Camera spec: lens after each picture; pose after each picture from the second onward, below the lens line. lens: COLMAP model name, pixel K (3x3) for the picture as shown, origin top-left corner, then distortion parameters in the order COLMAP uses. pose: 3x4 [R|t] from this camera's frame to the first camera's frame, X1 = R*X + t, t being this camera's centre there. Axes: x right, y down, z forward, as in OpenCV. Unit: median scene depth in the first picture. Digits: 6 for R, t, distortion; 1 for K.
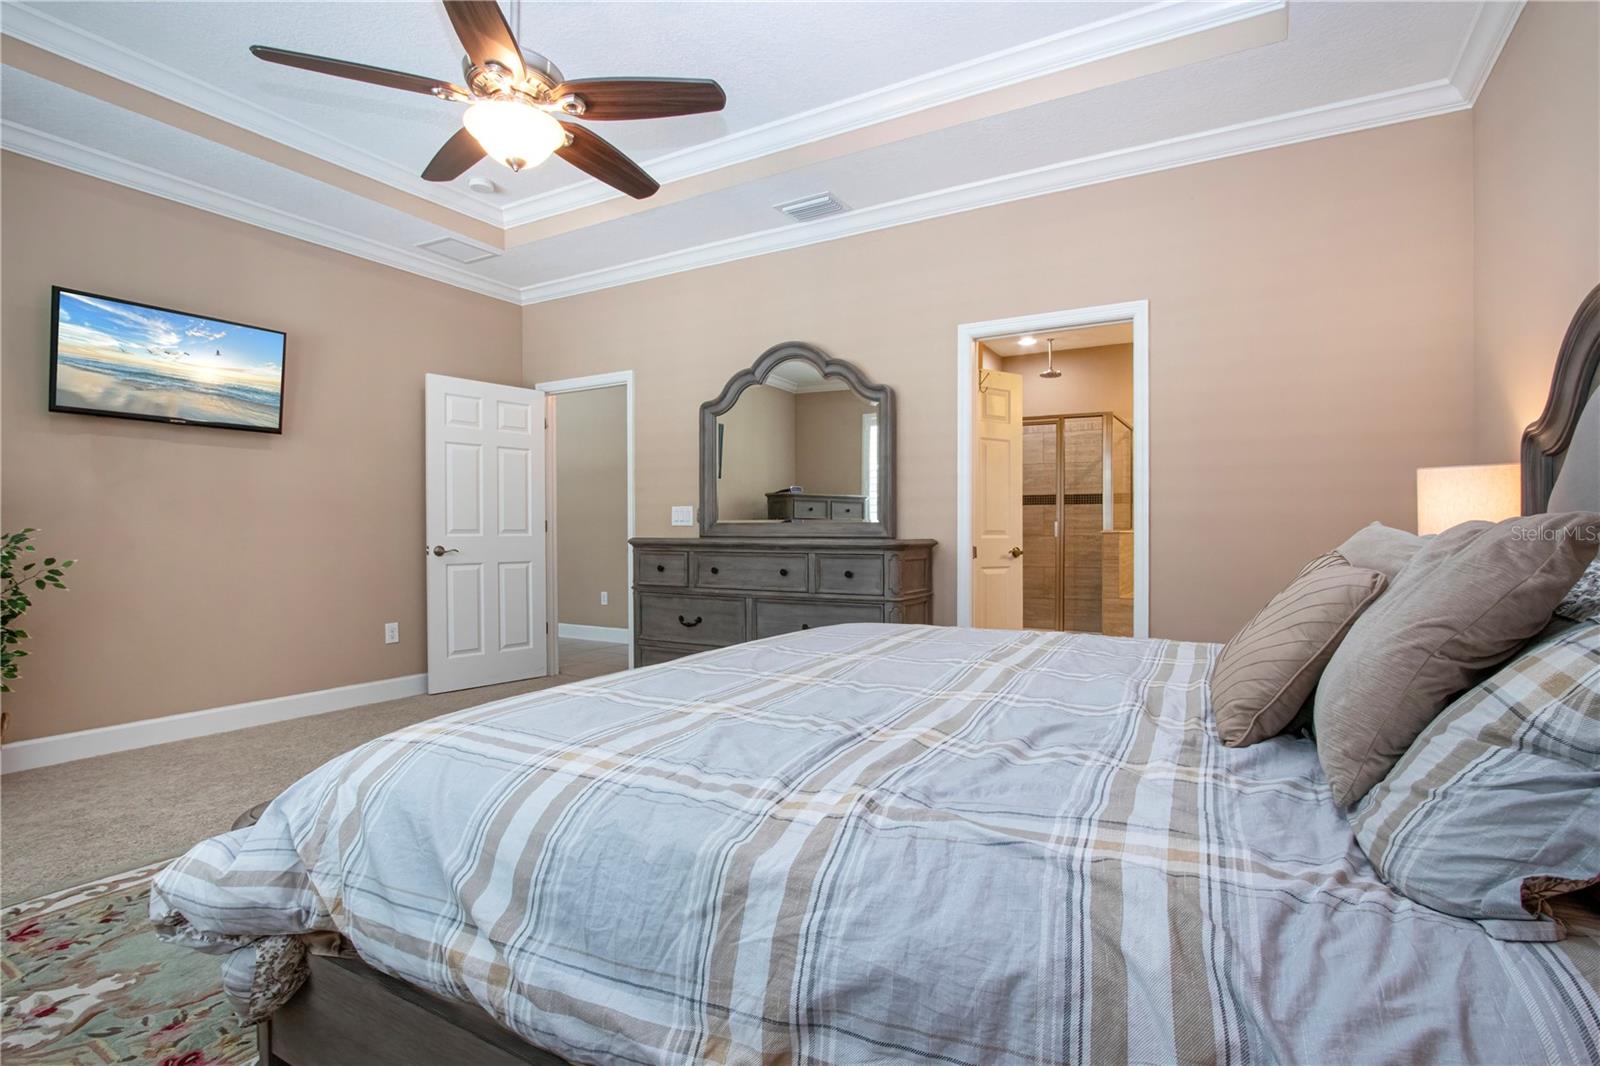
lens RADIAL K [[679.4, 0, 769.4], [0, 679.4, 533.1], [0, 0, 1]] dist [-0.012553, 0.001448]
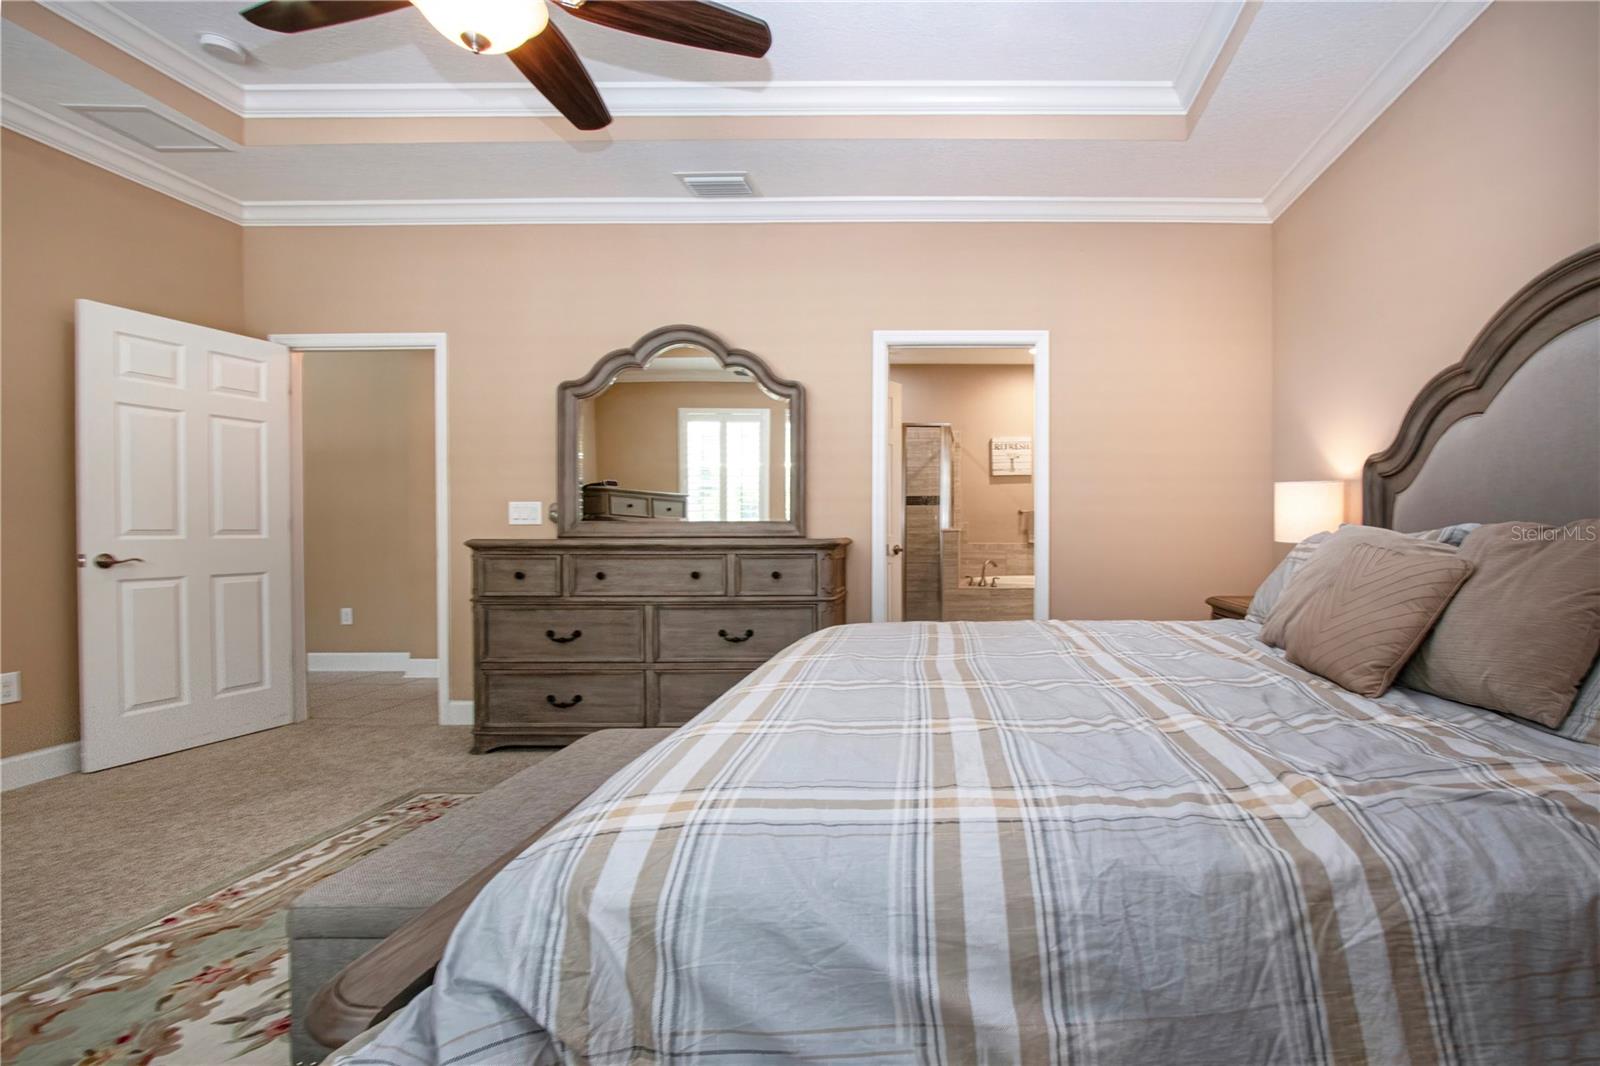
lens RADIAL K [[679.4, 0, 853.0], [0, 679.4, 535.5], [0, 0, 1]] dist [-0.012553, 0.001448]
pose [[0.888753, -0.006645, 0.458338, -0.200333], [0.004413, 0.999973, 0.005939, -0.000692], [-0.458365, -0.003256, 0.888758, 0.081827]]
